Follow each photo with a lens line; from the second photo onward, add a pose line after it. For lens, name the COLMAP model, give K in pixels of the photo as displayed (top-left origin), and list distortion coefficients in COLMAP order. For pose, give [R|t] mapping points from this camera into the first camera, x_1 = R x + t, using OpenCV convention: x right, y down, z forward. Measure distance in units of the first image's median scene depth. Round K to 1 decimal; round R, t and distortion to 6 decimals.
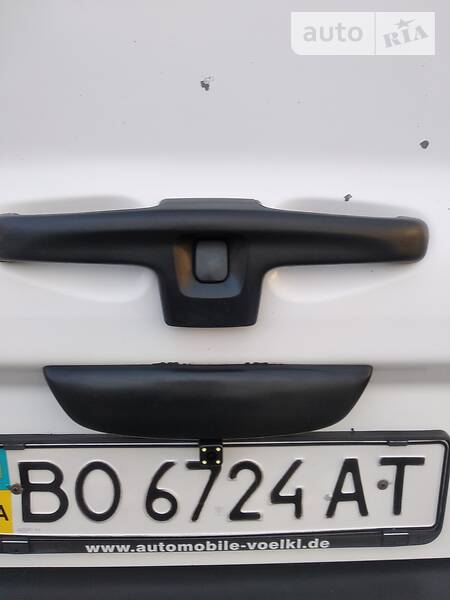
lens RADIAL K [[458.0, 0, 224.4], [0, 458.0, 299.5], [0, 0, 1]] dist [0.002637, -0.002862]
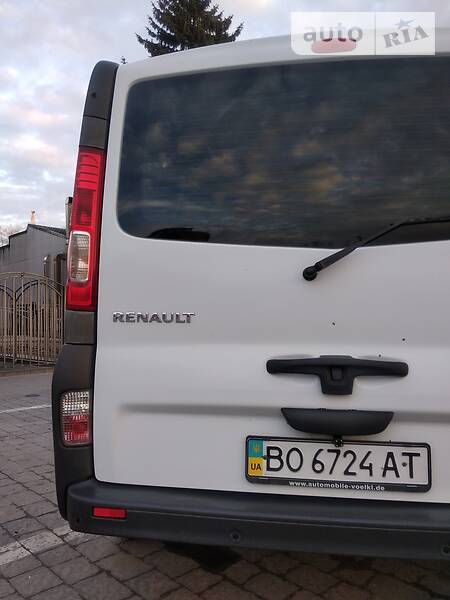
lens RADIAL K [[458.0, 0, 226.0], [0, 458.0, 299.8], [0, 0, 1]] dist [0.002637, -0.002862]
pose [[0.988994, -0.008796, -0.147696, -0.265791], [-0.034771, 0.956457, -0.289795, 0.309868], [0.143814, 0.291741, 0.945624, -1.910487]]
